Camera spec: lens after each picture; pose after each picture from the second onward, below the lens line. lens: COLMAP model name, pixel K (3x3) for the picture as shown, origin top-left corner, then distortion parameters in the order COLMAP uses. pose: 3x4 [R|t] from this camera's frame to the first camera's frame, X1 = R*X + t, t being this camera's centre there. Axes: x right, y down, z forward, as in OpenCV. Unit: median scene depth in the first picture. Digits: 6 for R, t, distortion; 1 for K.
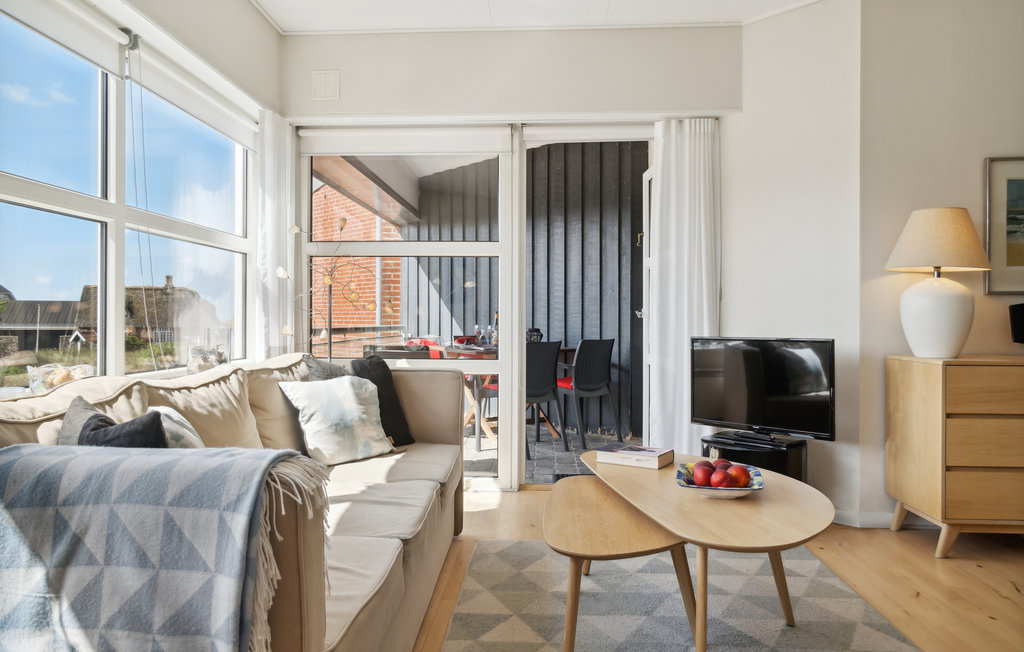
lens RADIAL K [[717.1, 0, 512.6], [0, 717.1, 323.6], [0, 0, 1]] dist [0.005415, 0.000997]
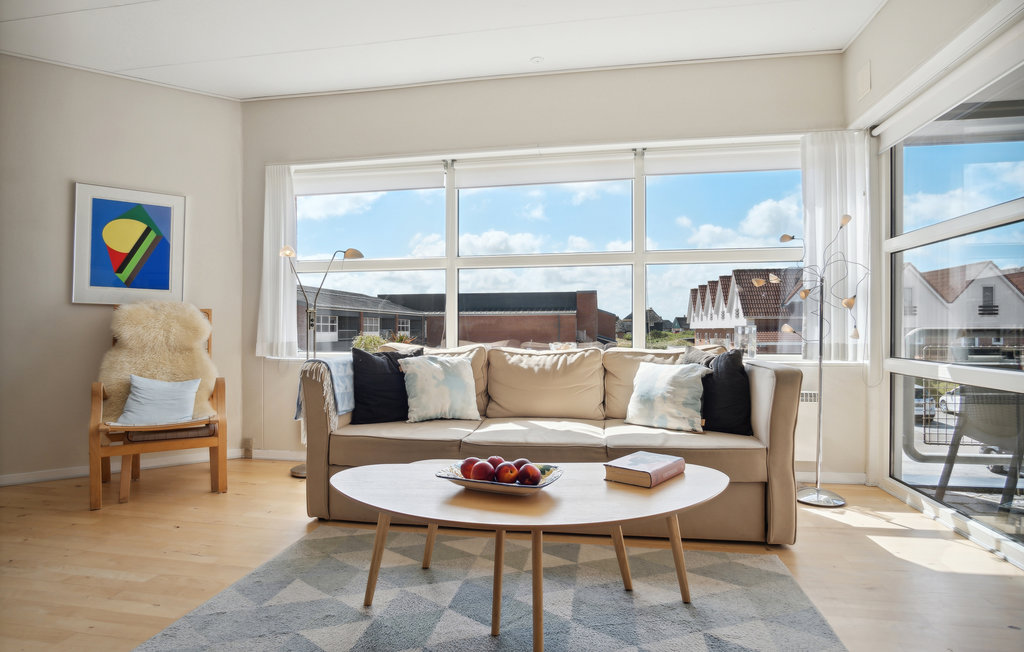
lens RADIAL K [[561.9, 0, 510.8], [0, 561.9, 325.6], [0, 0, 1]] dist [-0.004172, -0.000722]
pose [[-0.131227, -0.002972, -0.991348, 0.828741], [-0.004454, 0.999987, -0.002408, 0.011852], [0.991342, 0.004099, -0.131238, 0.889020]]
